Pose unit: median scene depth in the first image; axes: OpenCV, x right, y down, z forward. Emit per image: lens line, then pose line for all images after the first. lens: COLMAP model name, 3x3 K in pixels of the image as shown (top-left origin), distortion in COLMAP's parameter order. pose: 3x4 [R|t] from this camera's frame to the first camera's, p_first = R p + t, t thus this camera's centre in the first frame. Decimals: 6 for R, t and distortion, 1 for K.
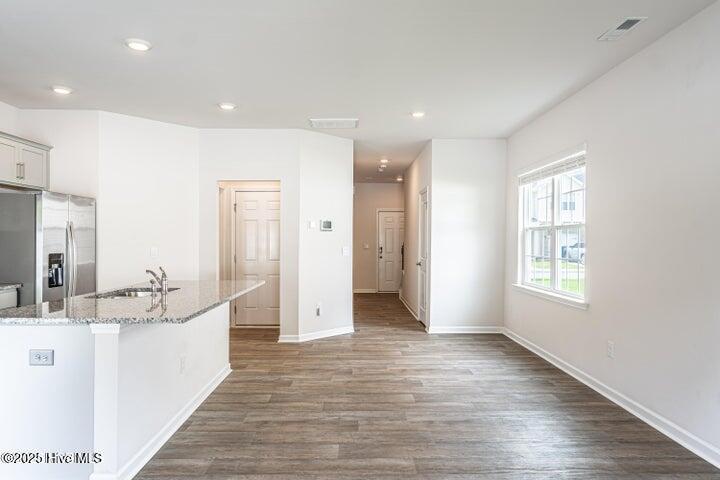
lens RADIAL K [[477.2, 0, 357.9], [0, 477.2, 242.8], [0, 0, 1]] dist [0.003476, 0.001868]
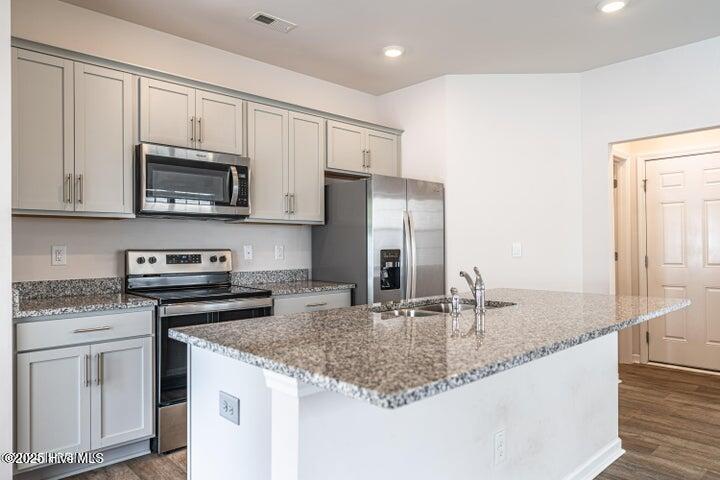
lens RADIAL K [[477.2, 0, 357.9], [0, 477.2, 242.8], [0, 0, 1]] dist [0.003476, 0.001868]
pose [[0.674163, -0.014510, -0.738440, -0.046948], [0.007001, 0.999888, -0.013256, 0.018876], [0.738549, 0.003767, 0.674189, 0.346945]]
